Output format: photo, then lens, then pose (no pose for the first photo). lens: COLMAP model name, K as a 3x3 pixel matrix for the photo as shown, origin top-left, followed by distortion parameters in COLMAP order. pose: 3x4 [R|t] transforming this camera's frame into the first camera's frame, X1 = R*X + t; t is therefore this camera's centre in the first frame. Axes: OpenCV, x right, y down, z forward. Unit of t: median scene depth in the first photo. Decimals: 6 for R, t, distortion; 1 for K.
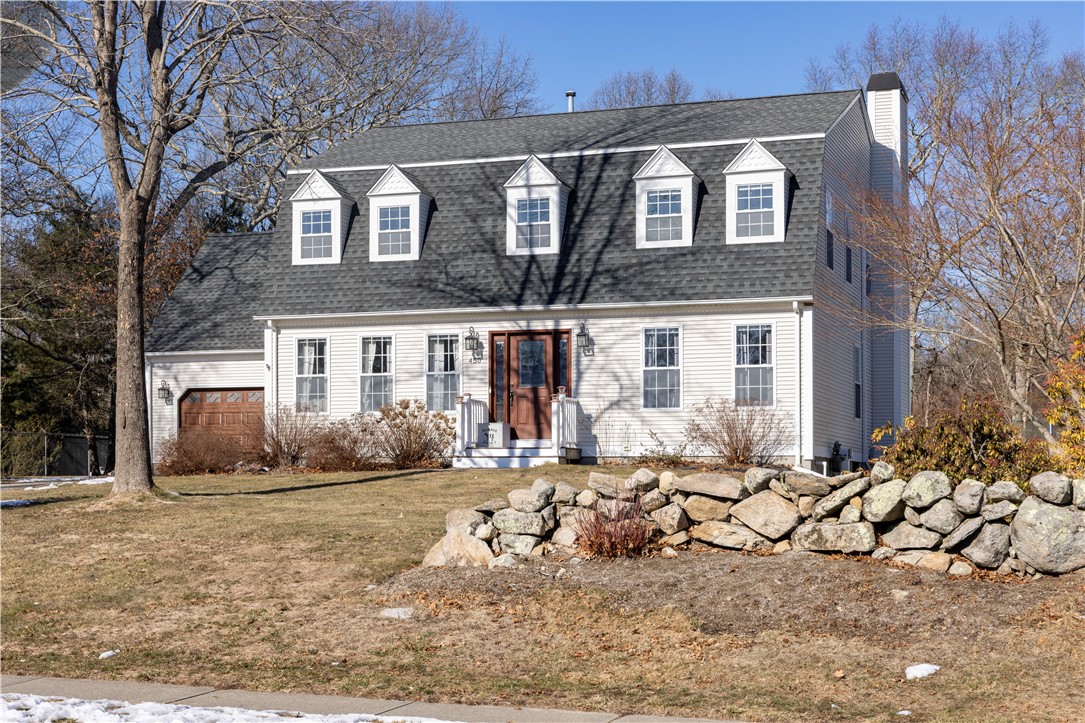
lens RADIAL K [[1699.5, 0, 542.5], [0, 1699.5, 366.7], [0, 0, 1]] dist [0.137967, 0.000000]
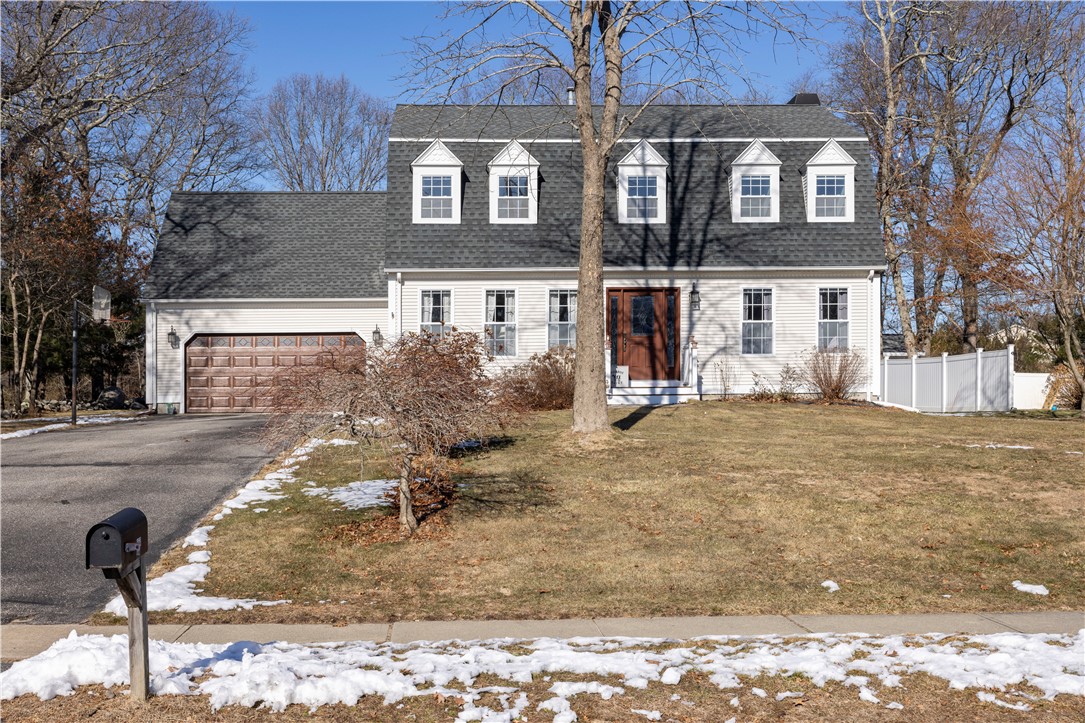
lens RADIAL K [[1335.3, 0, 542.4], [0, 1335.3, 357.7], [0, 0, 1]] dist [0.087043, 0.000000]
pose [[0.917861, 0.006247, 0.396853, -0.439254], [-0.015565, 0.999674, 0.020264, 0.009553], [-0.396597, -0.024776, 0.917658, 0.172374]]
